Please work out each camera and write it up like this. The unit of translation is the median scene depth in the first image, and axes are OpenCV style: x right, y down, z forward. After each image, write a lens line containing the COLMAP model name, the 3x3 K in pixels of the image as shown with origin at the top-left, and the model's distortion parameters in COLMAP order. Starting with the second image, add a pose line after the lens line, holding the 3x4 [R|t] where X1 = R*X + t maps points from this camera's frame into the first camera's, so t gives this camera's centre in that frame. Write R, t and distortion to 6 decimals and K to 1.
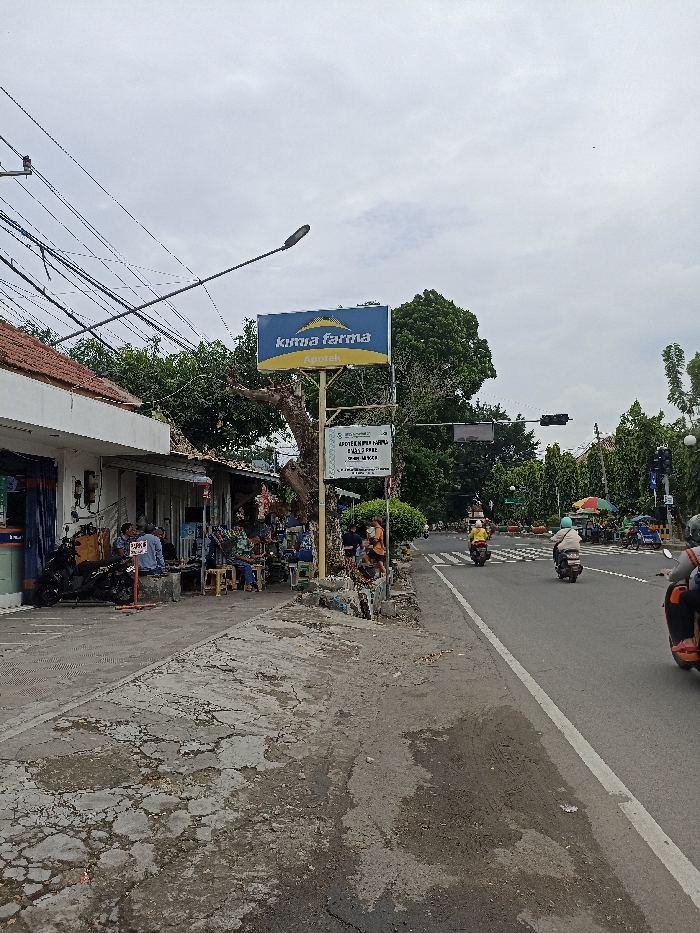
lens RADIAL K [[676.6, 0, 350.6], [0, 676.6, 465.1], [0, 0, 1]] dist [0.044484, -0.038343]
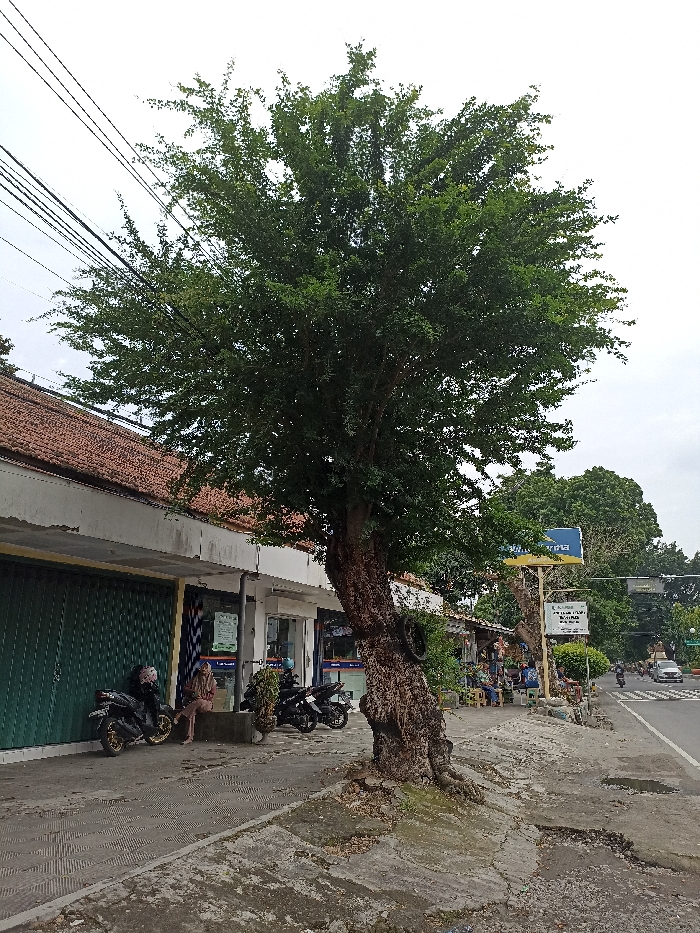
lens RADIAL K [[676.6, 0, 363.2], [0, 676.6, 466.3], [0, 0, 1]] dist [0.044484, -0.038343]
pose [[0.976433, -0.042517, -0.211592, -0.095566], [0.001468, 0.981689, -0.190484, -0.061549], [0.215817, 0.185684, 0.958616, -0.693553]]
